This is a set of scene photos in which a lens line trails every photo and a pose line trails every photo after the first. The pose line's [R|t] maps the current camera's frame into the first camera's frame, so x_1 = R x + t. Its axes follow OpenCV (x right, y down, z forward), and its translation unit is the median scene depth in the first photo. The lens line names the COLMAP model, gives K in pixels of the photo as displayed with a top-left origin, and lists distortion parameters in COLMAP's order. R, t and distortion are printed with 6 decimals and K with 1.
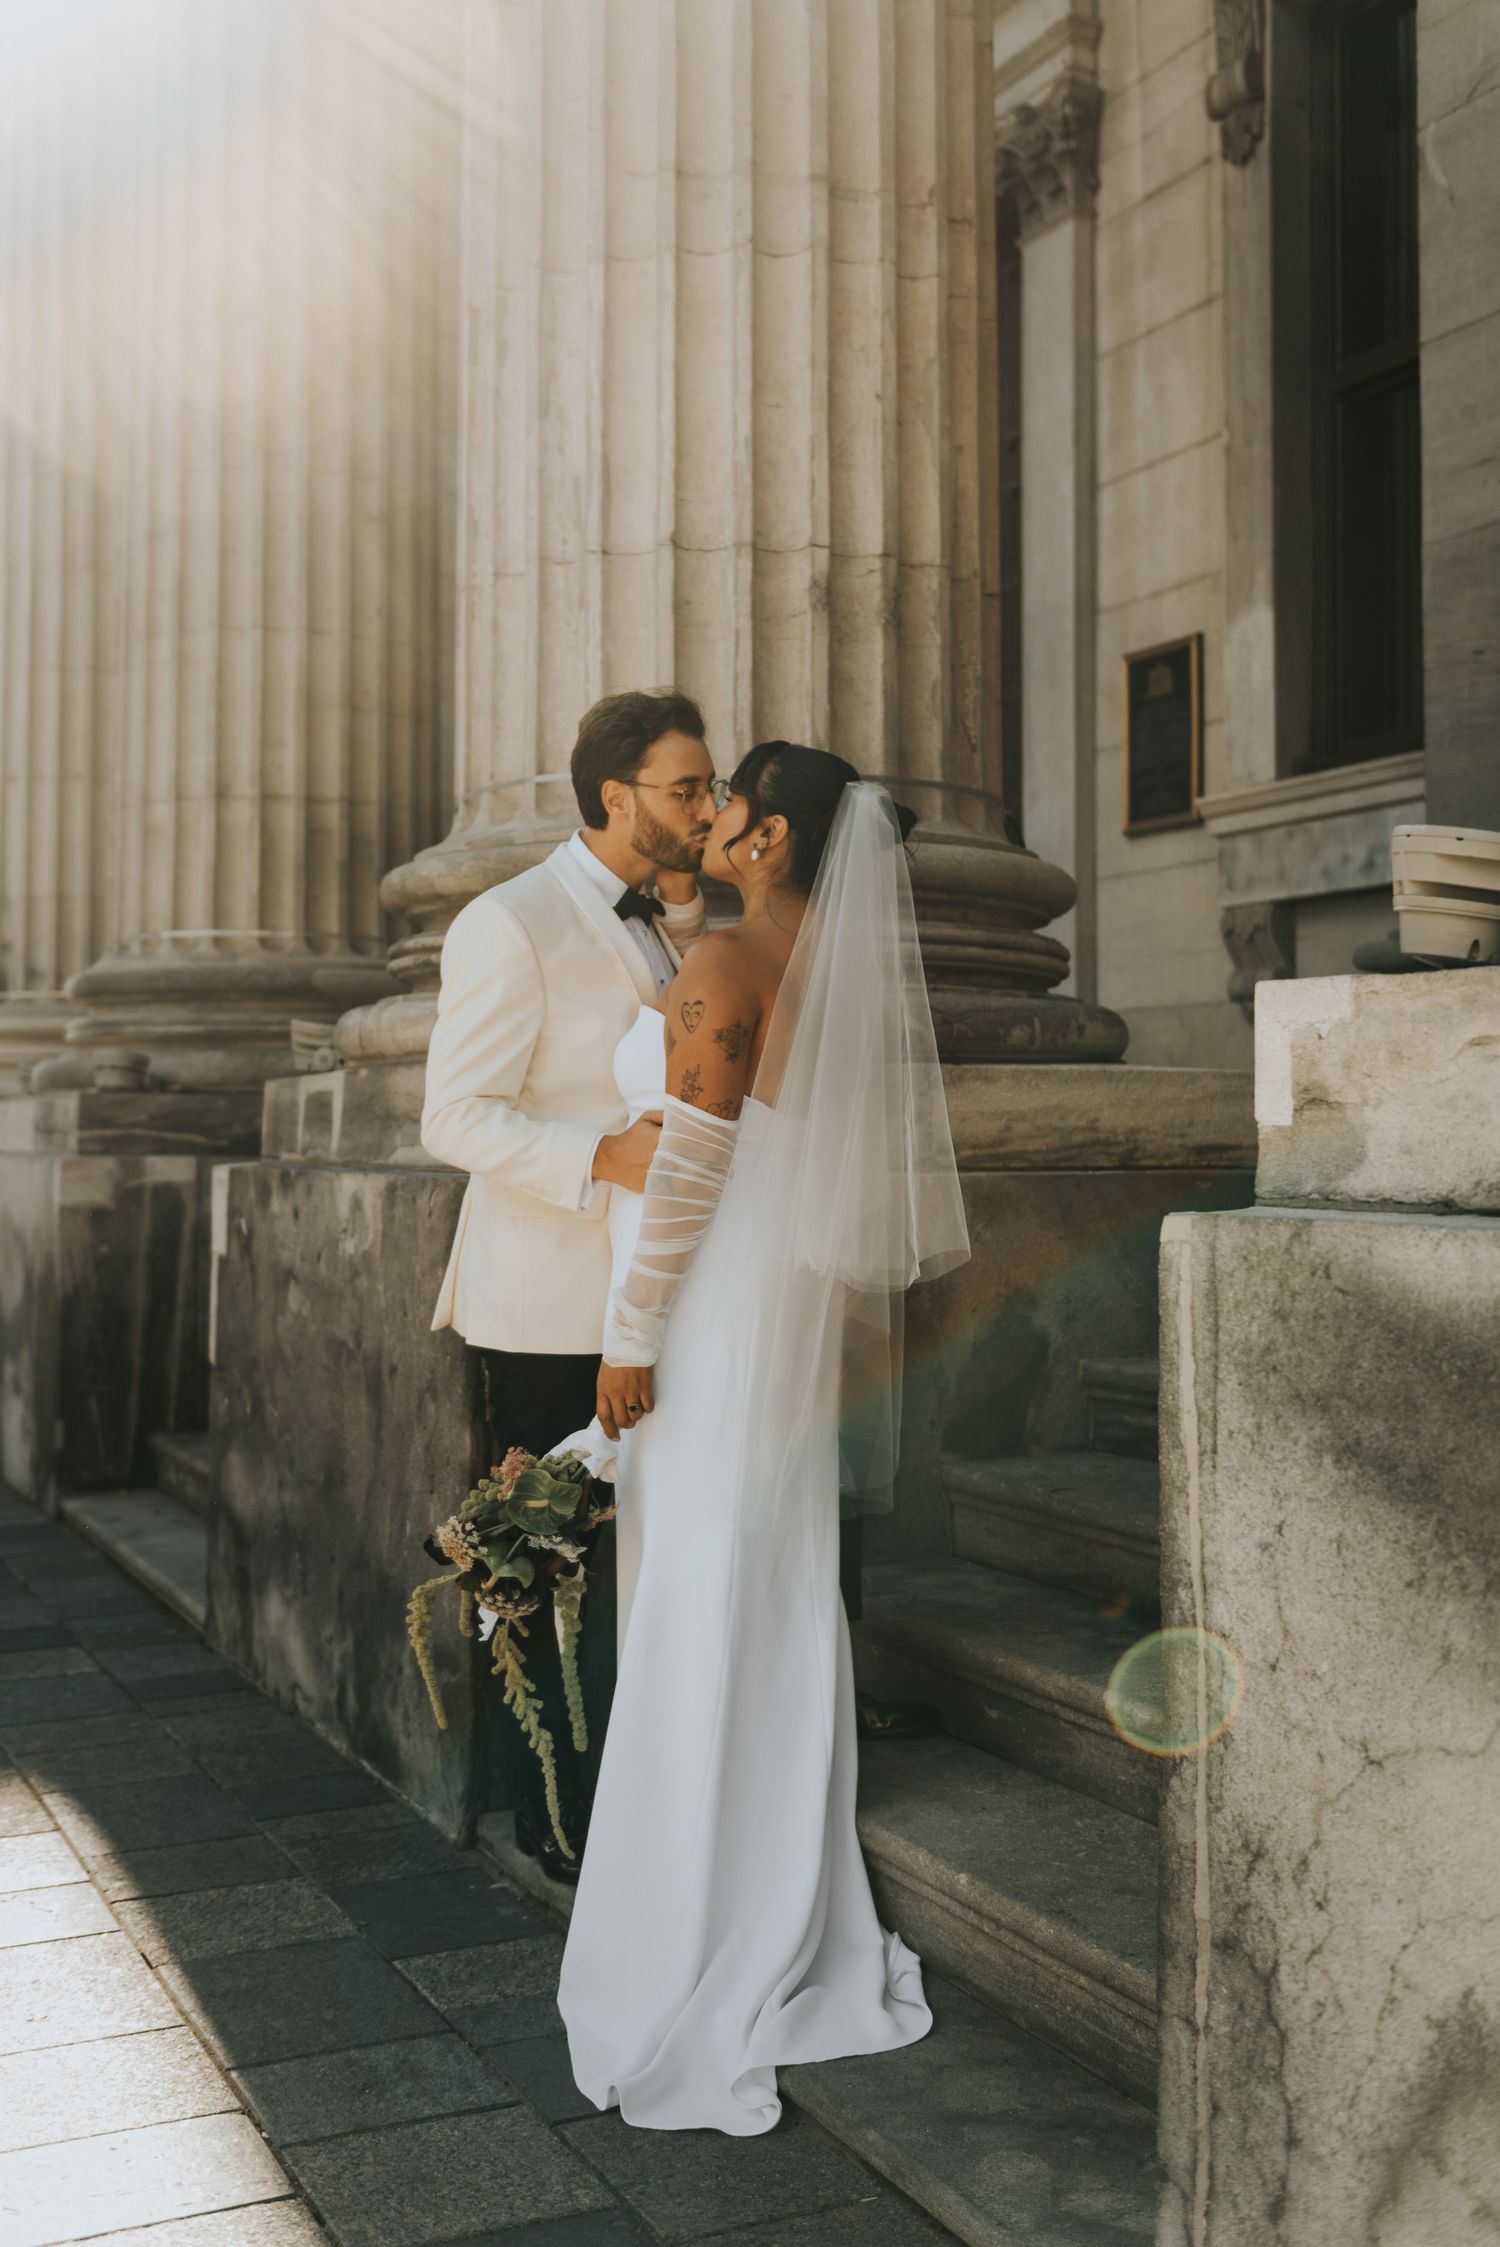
lens RADIAL K [[2127.1, 0, 750.0], [0, 2127.1, 1123.5], [0, 0, 1]] dist [0.001081, 0.002751]
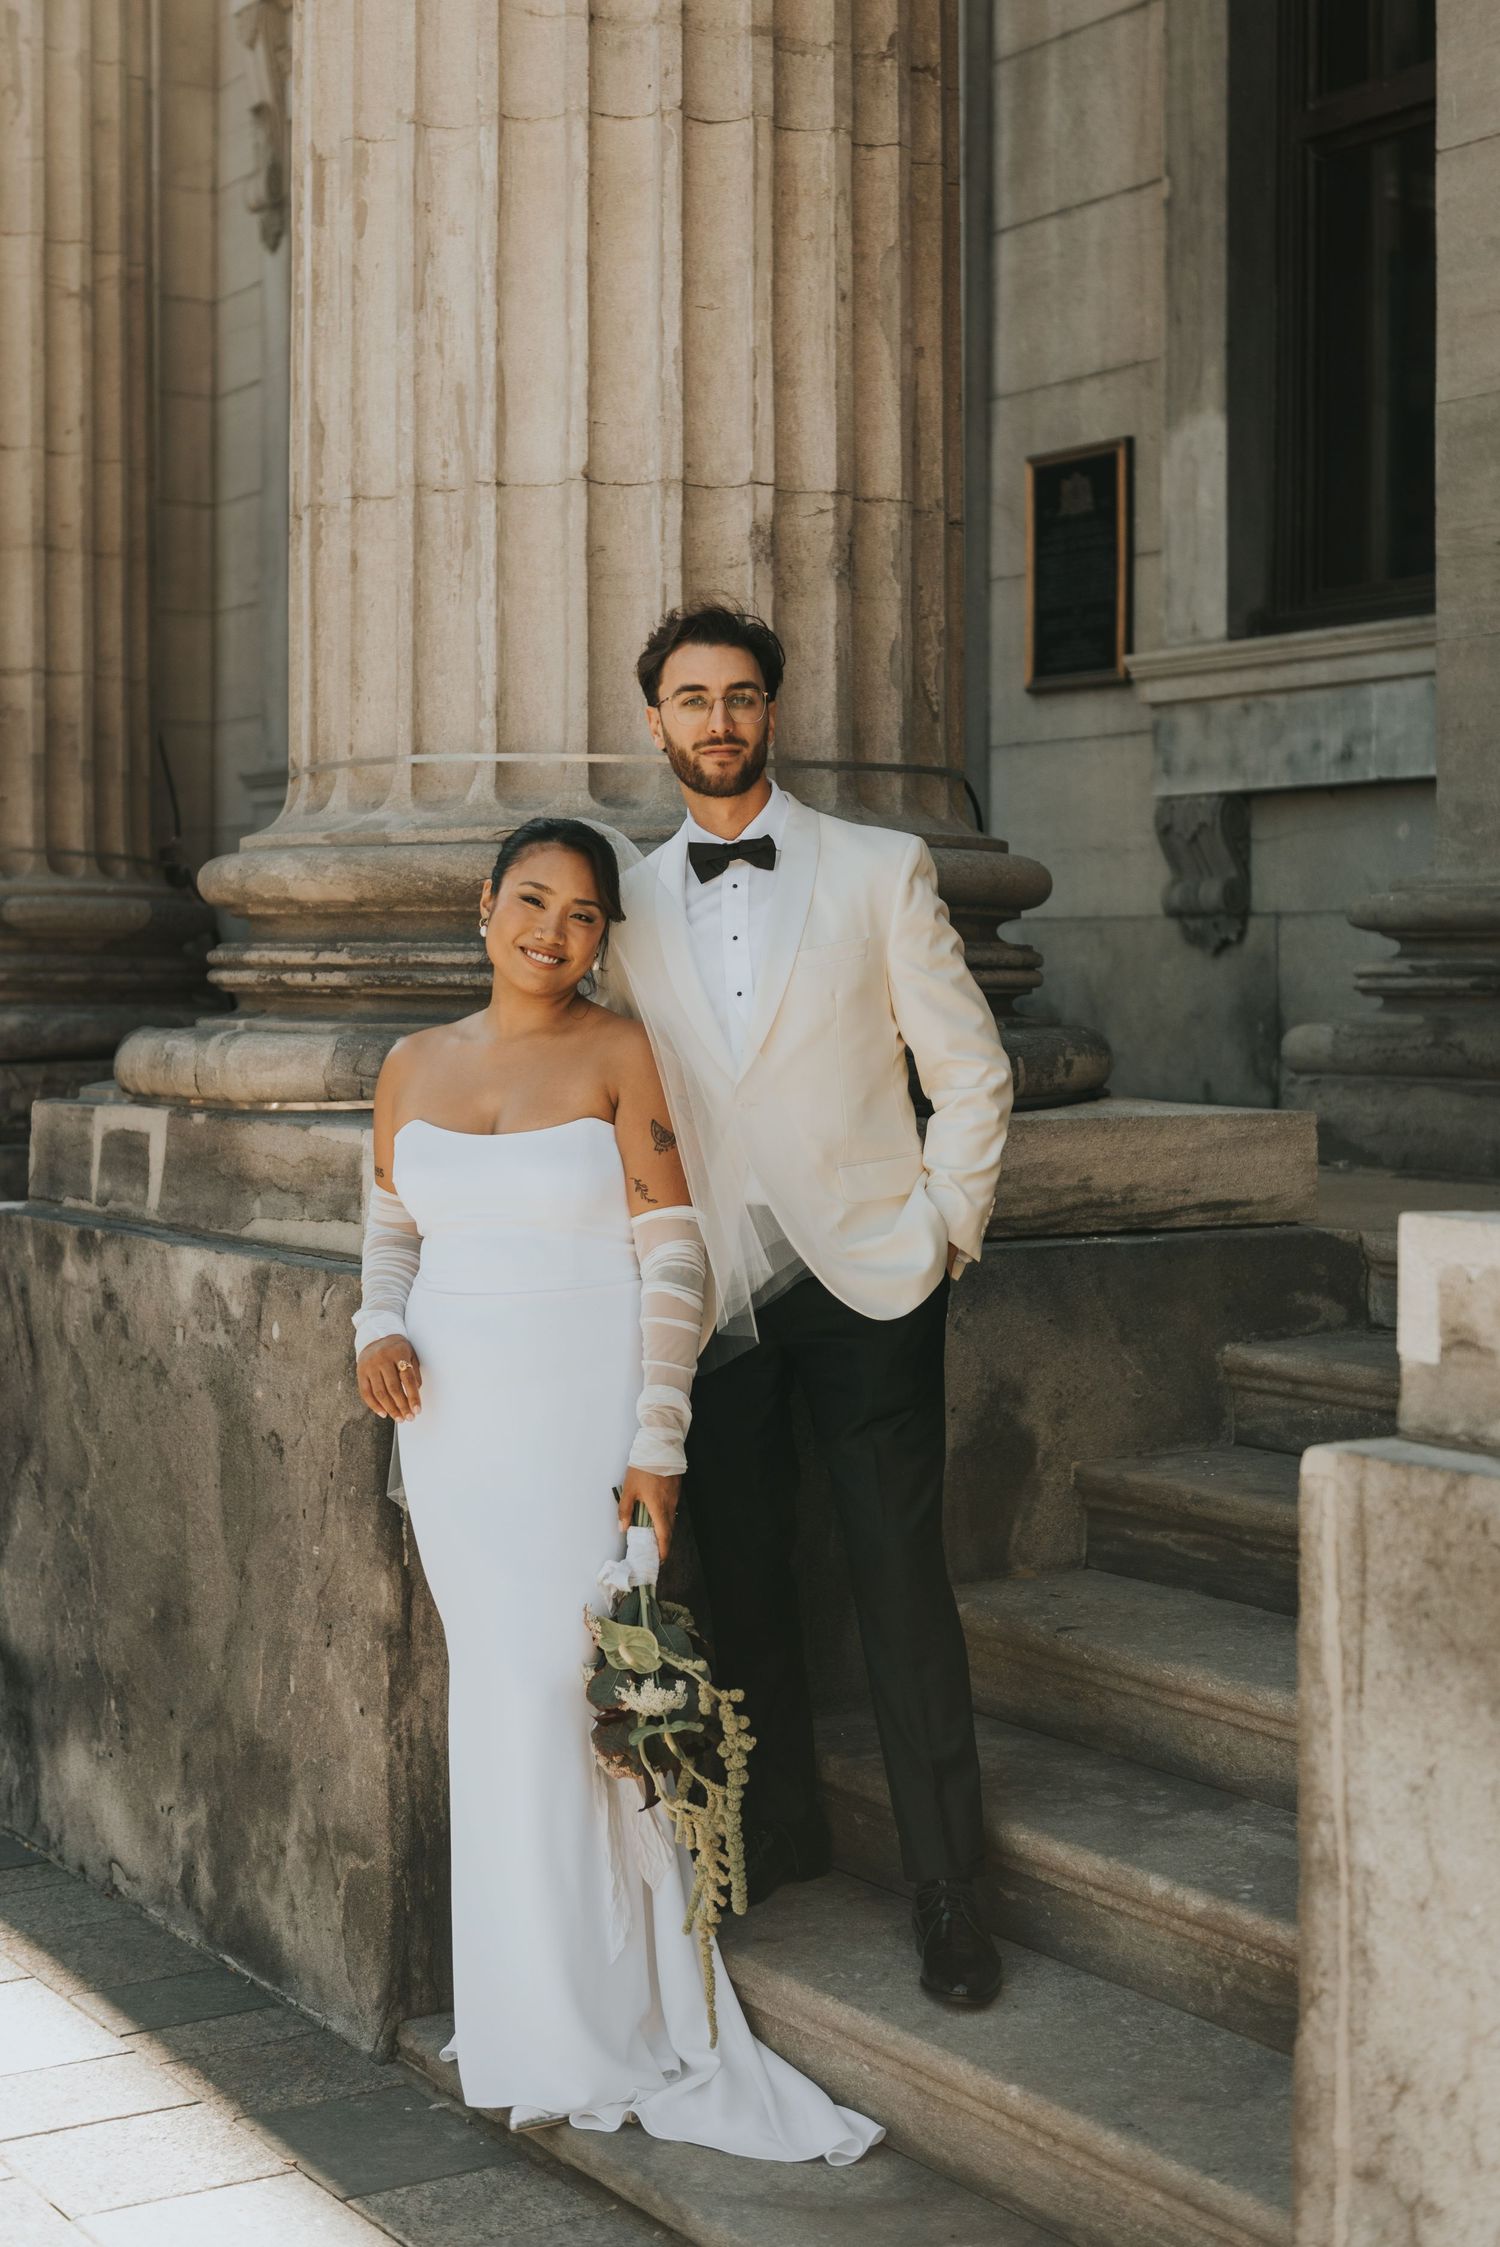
lens RADIAL K [[2952.7, 0, 750.0], [0, 2952.7, 1123.5], [0, 0, 1]] dist [0.001834, -0.020795]
pose [[0.994389, -0.004200, 0.105698, -0.094132], [-0.000977, 0.998804, 0.048879, -0.079510], [-0.105777, -0.048708, 0.993196, -0.148749]]
